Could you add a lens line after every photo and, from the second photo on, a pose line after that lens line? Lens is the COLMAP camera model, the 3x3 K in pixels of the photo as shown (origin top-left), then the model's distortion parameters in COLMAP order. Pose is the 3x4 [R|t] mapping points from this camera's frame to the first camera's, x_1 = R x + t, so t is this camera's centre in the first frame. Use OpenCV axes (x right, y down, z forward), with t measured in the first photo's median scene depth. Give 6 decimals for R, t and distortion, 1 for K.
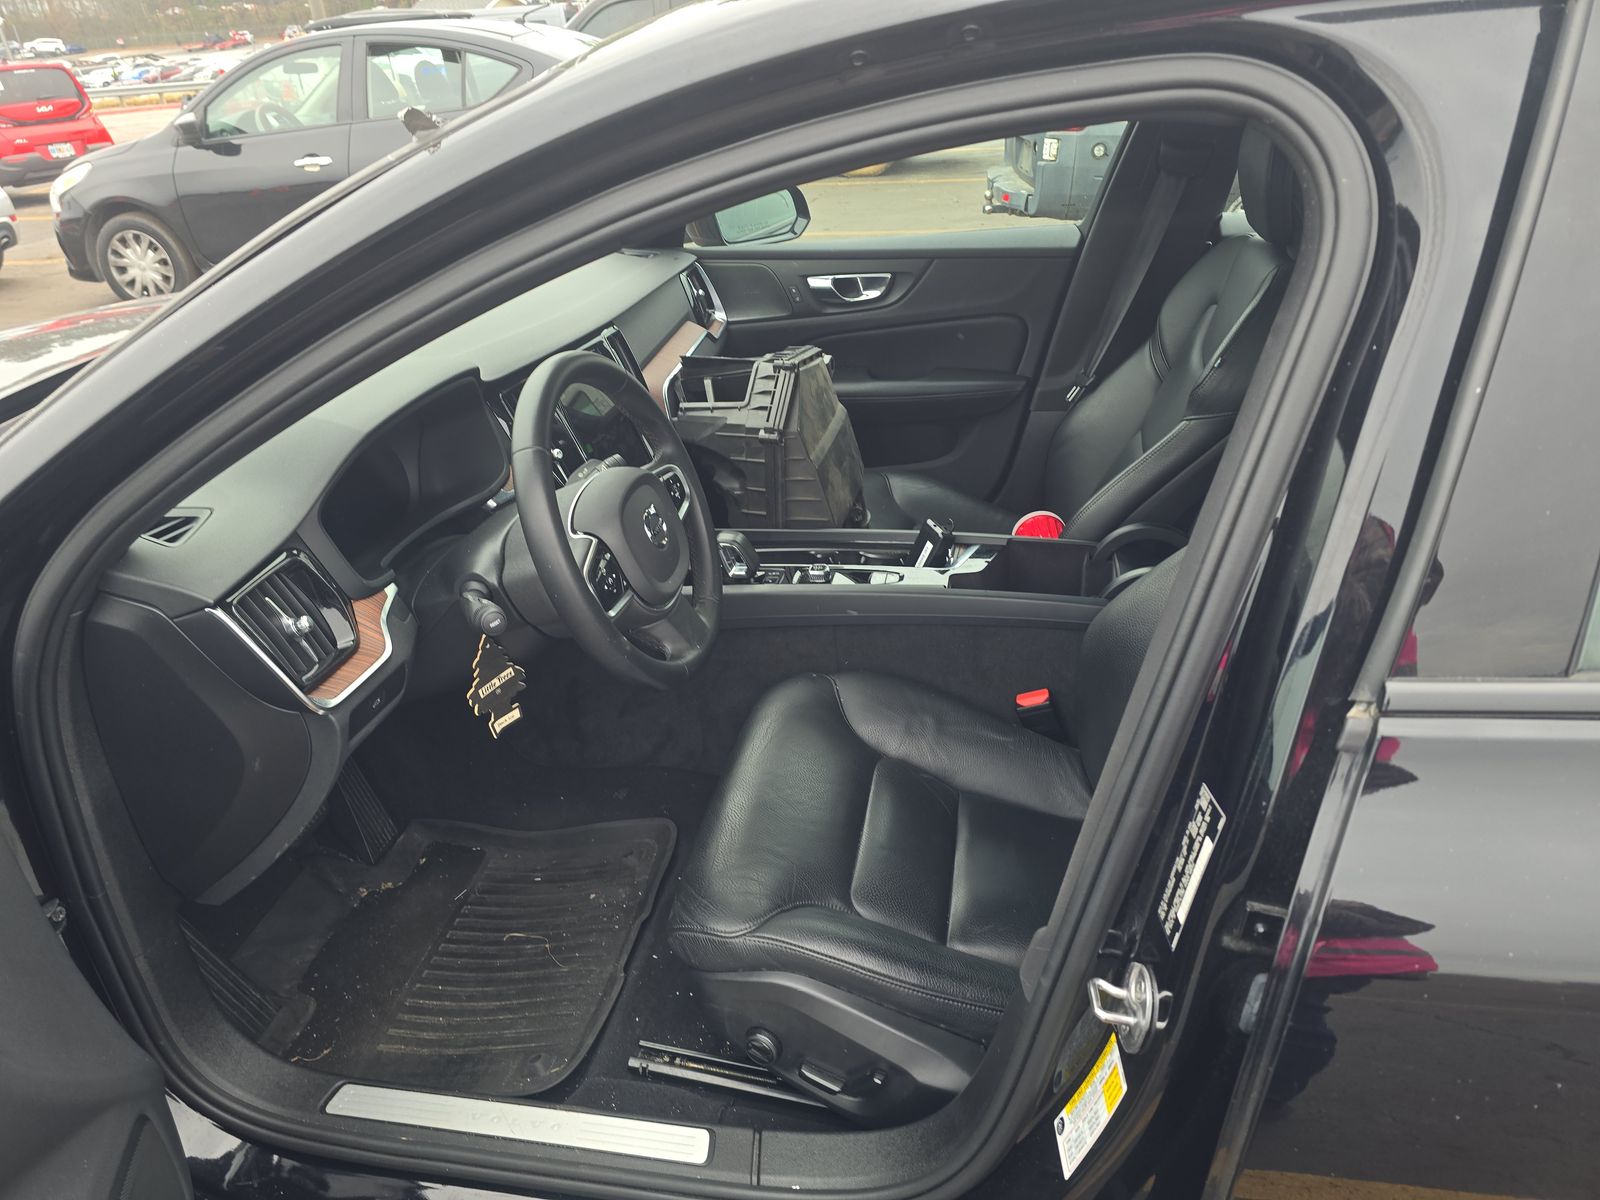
lens RADIAL K [[1029.3, 0, 794.7], [0, 1029.3, 600.5], [0, 0, 1]] dist [0.059002, -0.055196]
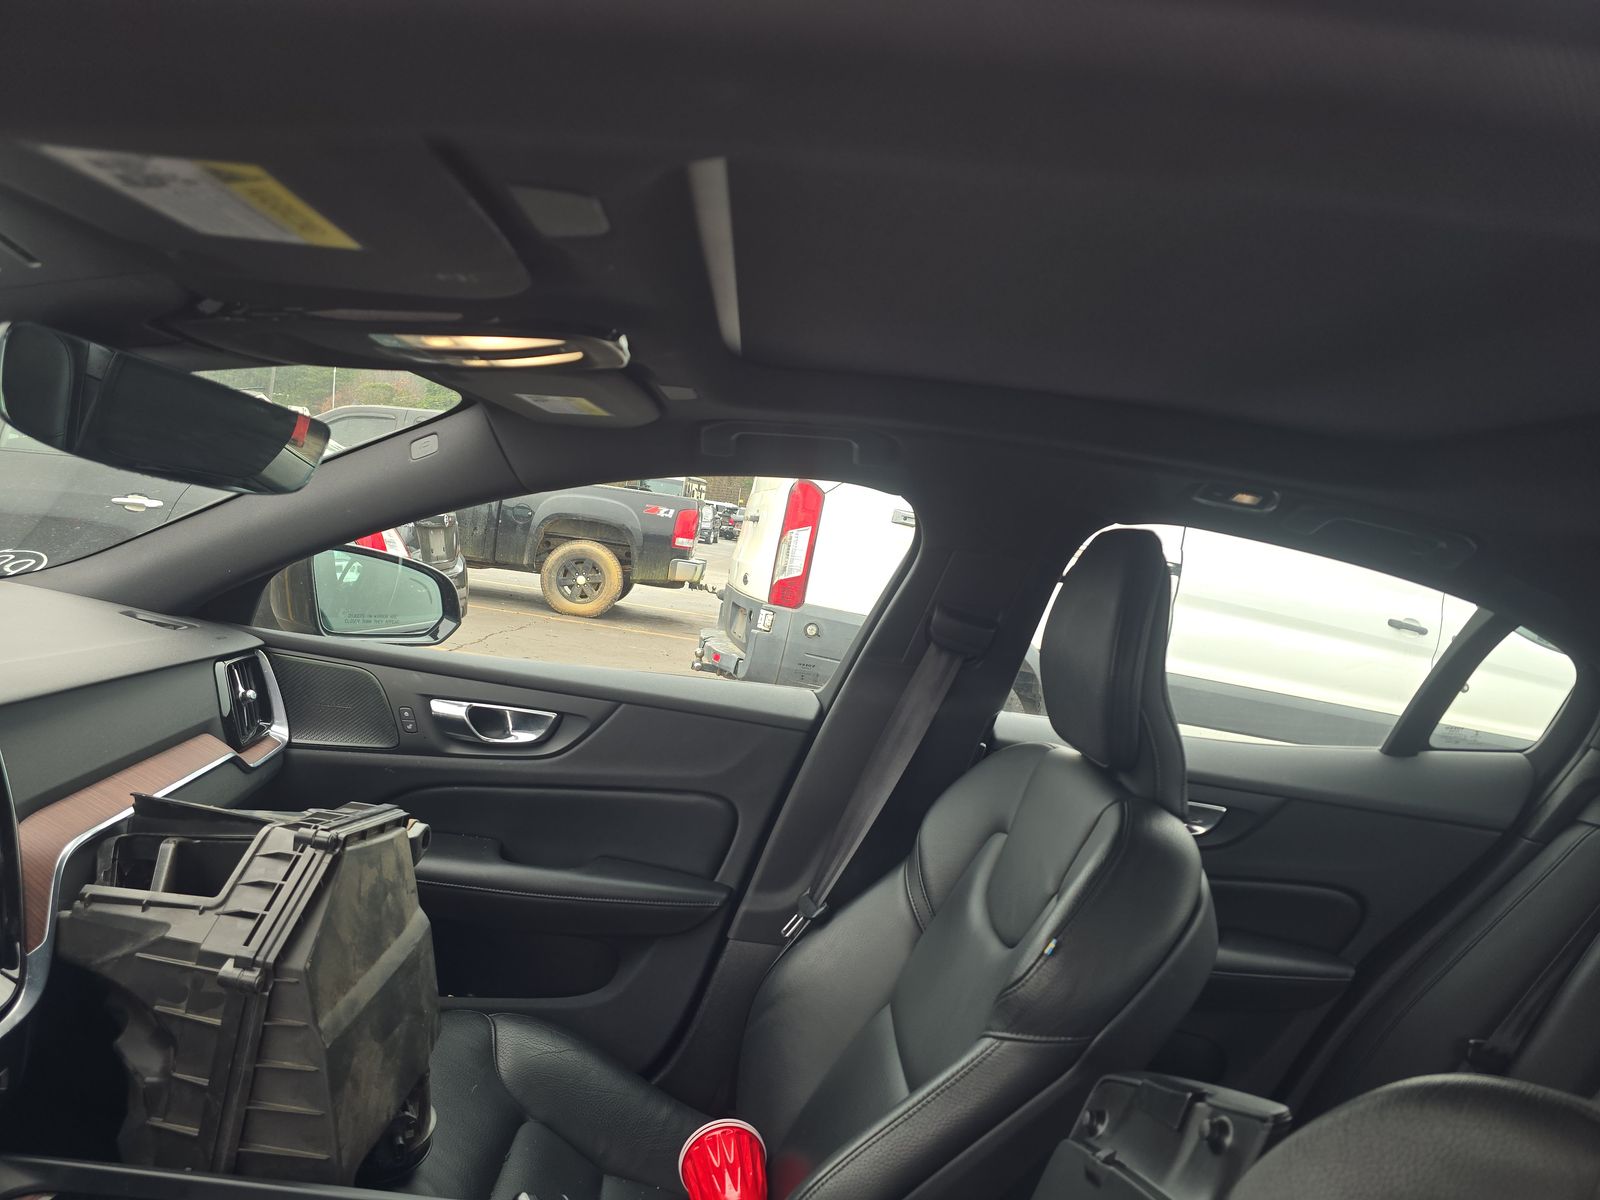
lens RADIAL K [[1029.3, 0, 794.7], [0, 1029.3, 600.5], [0, 0, 1]] dist [0.059002, -0.055196]
pose [[0.949045, 0.190414, 0.251109, 0.062706], [-0.070908, 0.905410, -0.418574, -0.115622], [-0.307059, 0.379440, 0.872777, 0.347183]]
